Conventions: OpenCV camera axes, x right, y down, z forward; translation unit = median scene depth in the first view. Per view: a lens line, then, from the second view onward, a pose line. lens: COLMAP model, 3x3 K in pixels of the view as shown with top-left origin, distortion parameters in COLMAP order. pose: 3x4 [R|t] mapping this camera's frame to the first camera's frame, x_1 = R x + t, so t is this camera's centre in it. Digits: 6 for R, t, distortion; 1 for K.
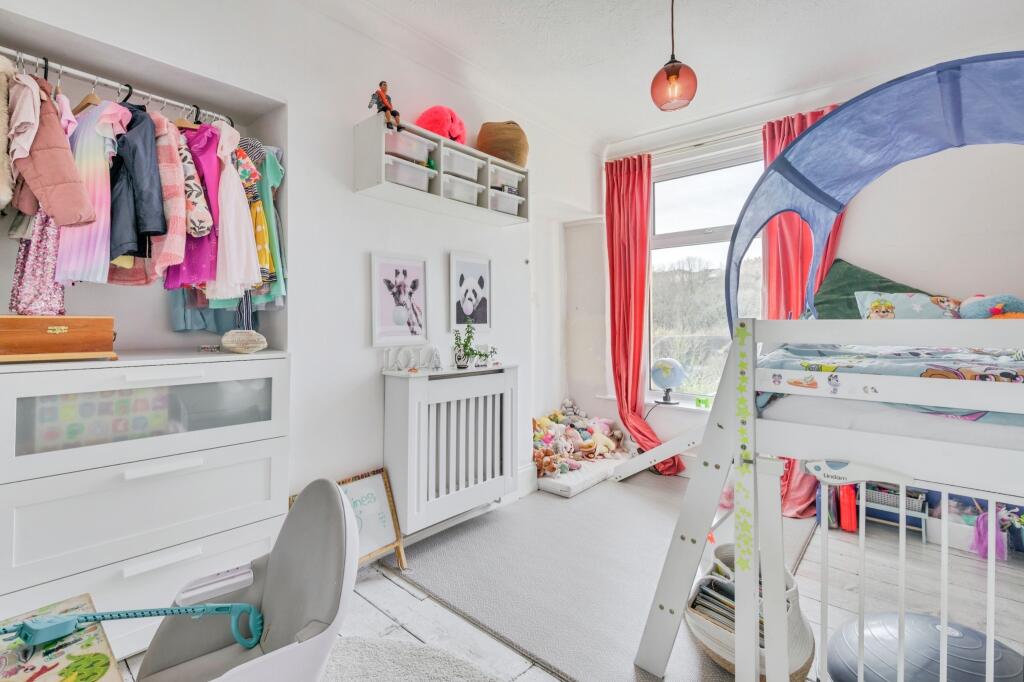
lens RADIAL K [[455.5, 0, 507.2], [0, 455.5, 328.7], [0, 0, 1]] dist [-0.000151, -0.000072]
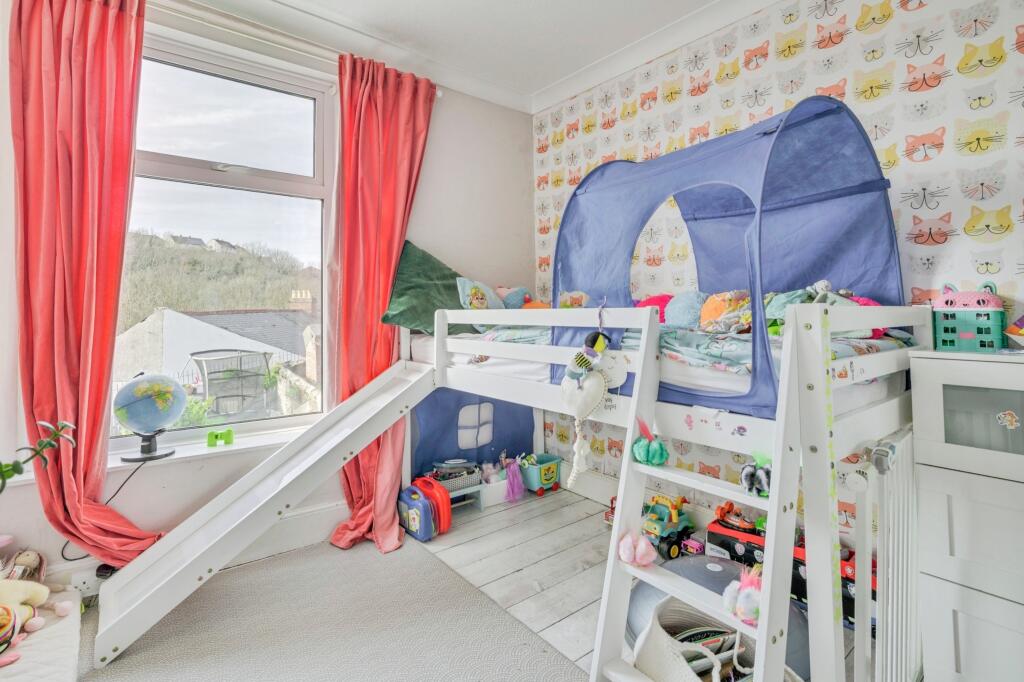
lens RADIAL K [[494.9, 0, 508.8], [0, 494.9, 292.0], [0, 0, 1]] dist [-0.000421, -0.000086]
pose [[0.188054, 0.020789, 0.981939, -0.163672], [0.017509, 0.999546, -0.024515, -0.015031], [-0.982003, 0.021803, 0.187605, 0.464221]]
